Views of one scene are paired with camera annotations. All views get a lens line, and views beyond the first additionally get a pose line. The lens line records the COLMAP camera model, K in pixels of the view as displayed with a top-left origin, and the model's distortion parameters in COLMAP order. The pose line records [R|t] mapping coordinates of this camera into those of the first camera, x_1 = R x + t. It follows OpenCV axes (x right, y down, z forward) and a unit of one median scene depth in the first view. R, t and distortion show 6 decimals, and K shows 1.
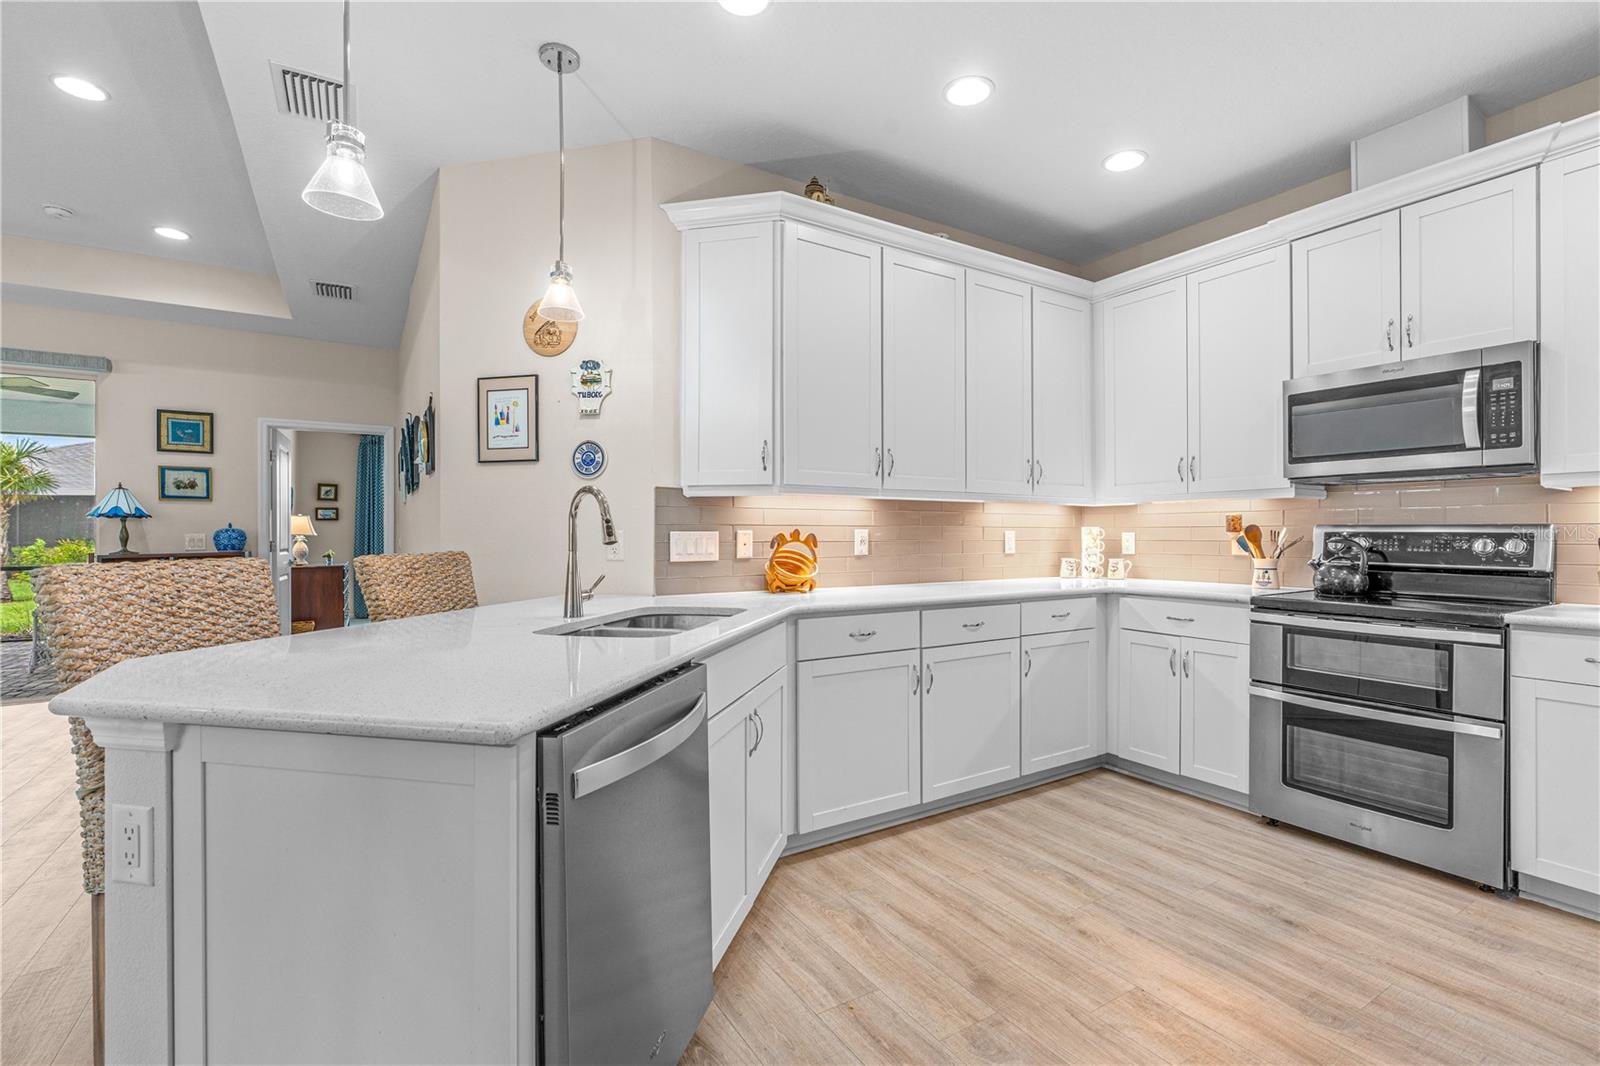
lens RADIAL K [[733.8, 0, 807.8], [0, 733.8, 534.8], [0, 0, 1]] dist [-0.011891, 0.005372]
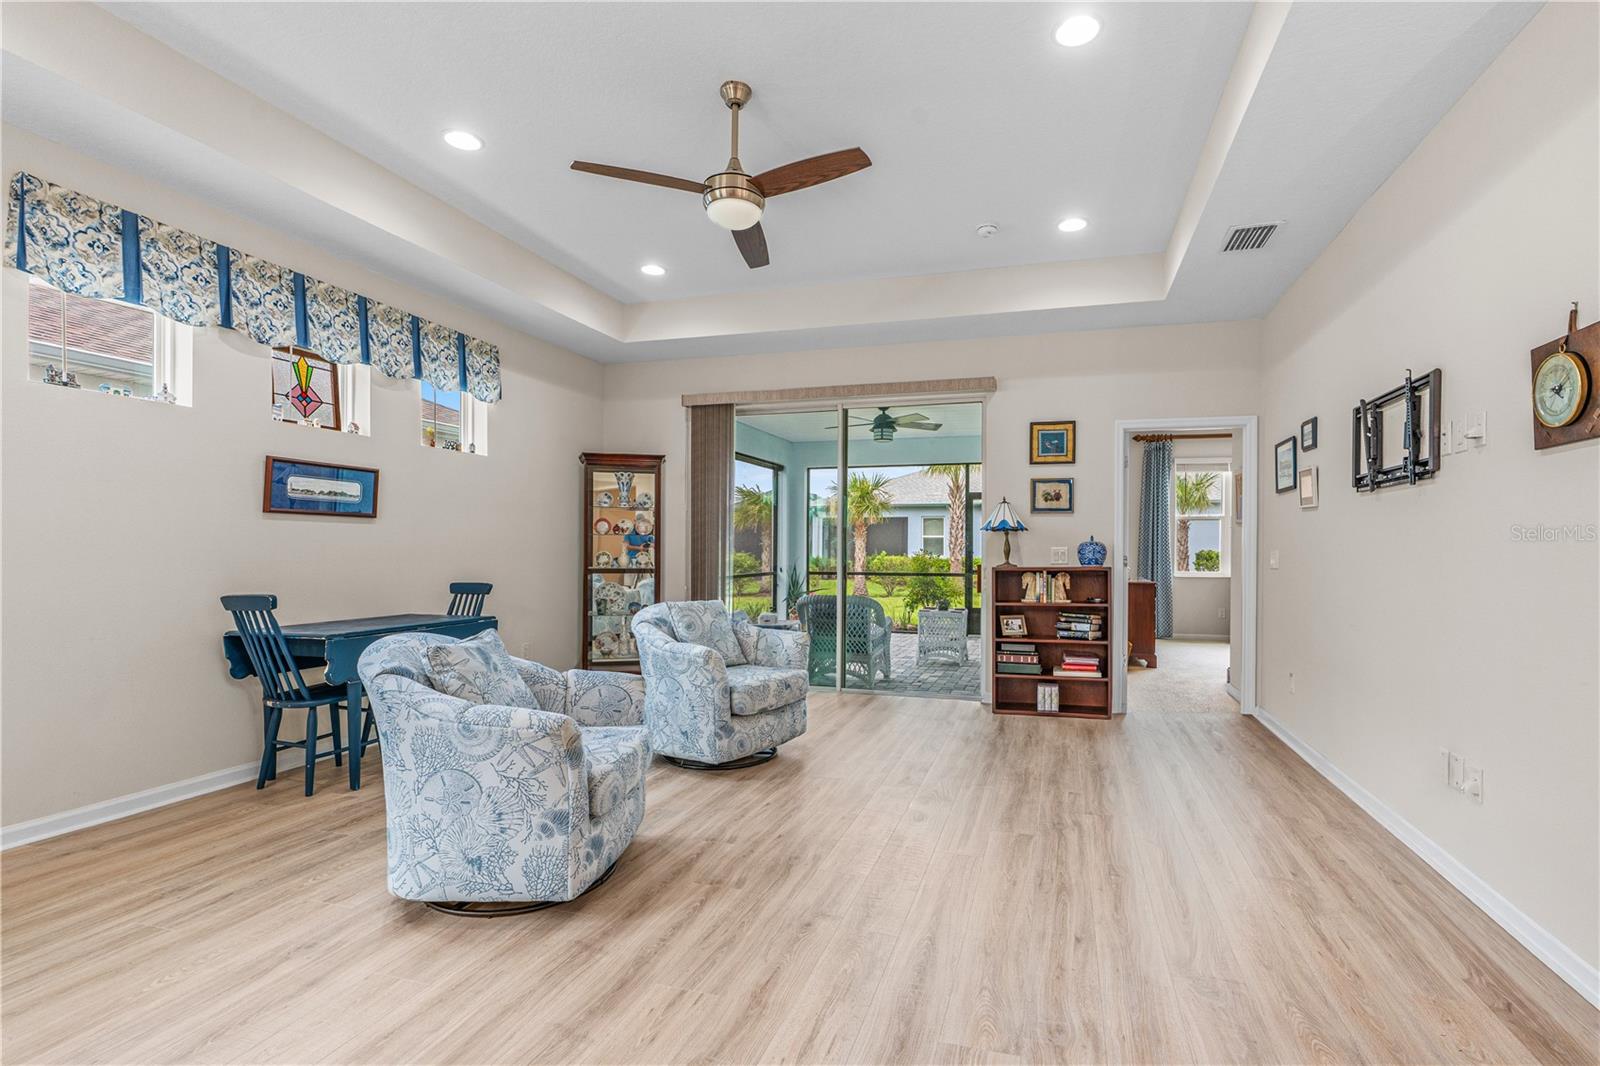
lens RADIAL K [[733.8, 0, 844.3], [0, 733.8, 553.0], [0, 0, 1]] dist [-0.011891, 0.005372]
pose [[0.677565, 0.009687, -0.735400, -0.559557], [-0.003790, 0.999946, 0.009680, -0.002390], [0.735454, -0.003772, 0.677565, 0.220006]]
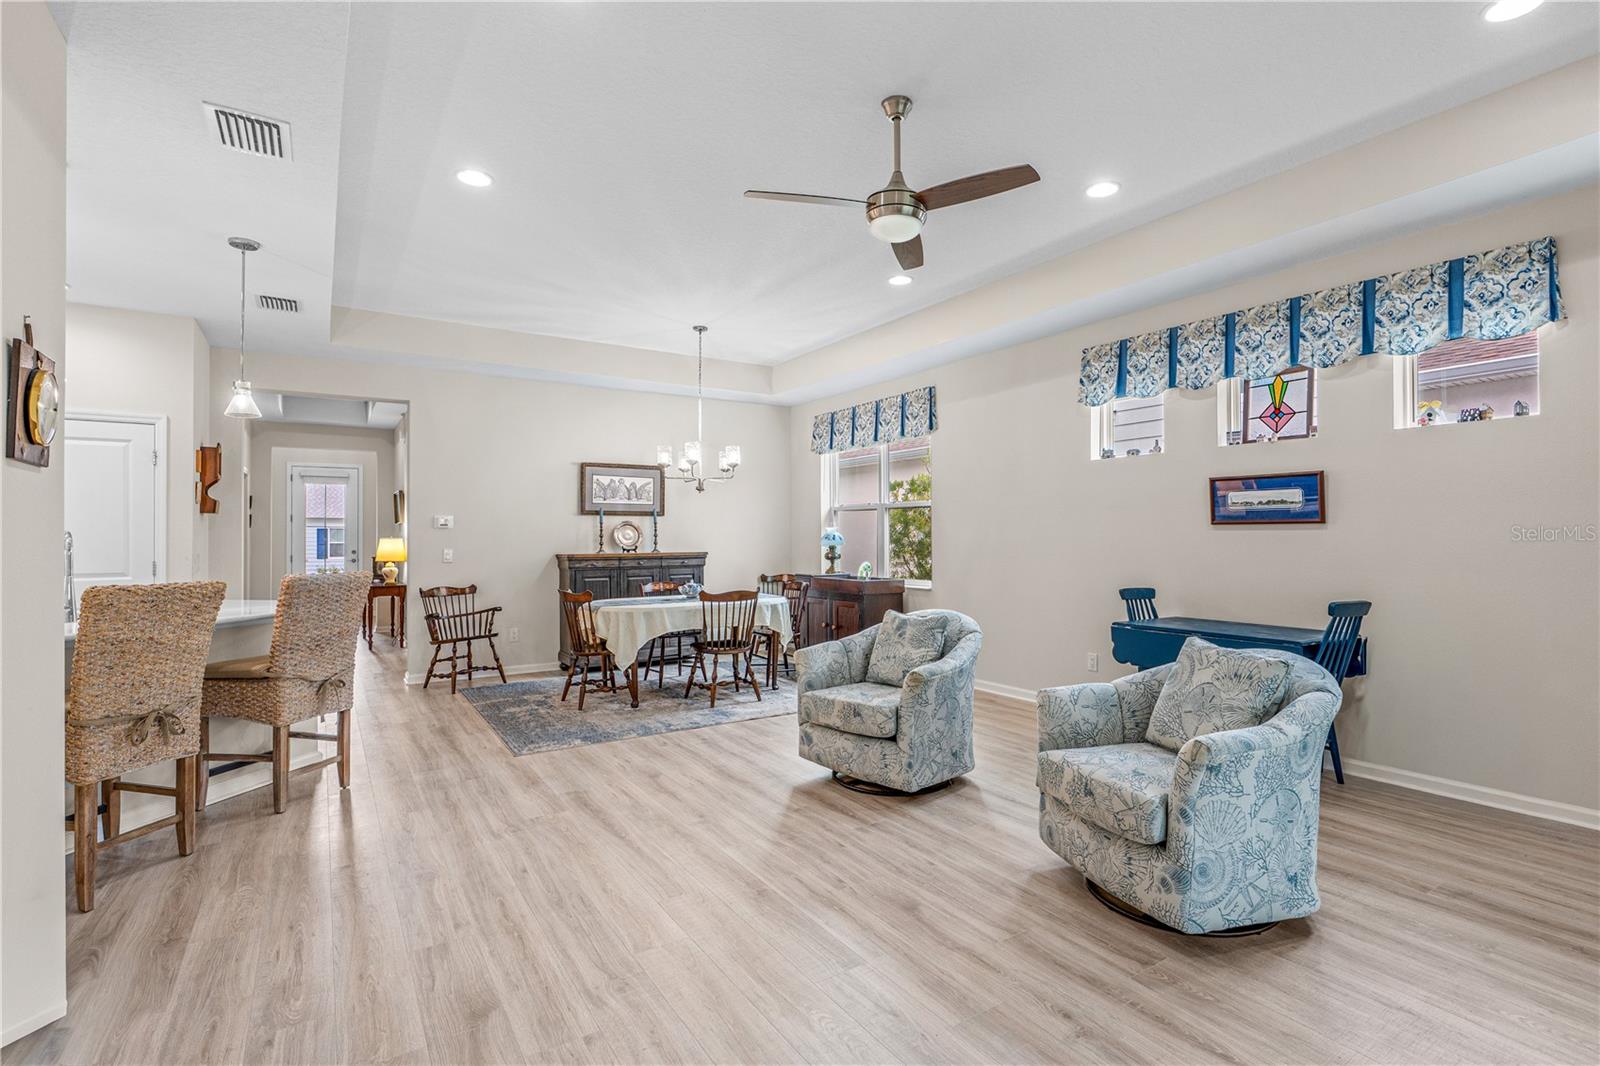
lens RADIAL K [[733.8, 0, 823.4], [0, 733.8, 546.4], [0, 0, 1]] dist [-0.011891, 0.005372]
pose [[-0.998547, 0.011526, -0.052638, -1.244056], [0.011294, 0.999925, 0.004702, -0.027275], [0.052688, 0.004101, -0.998603, 1.775881]]
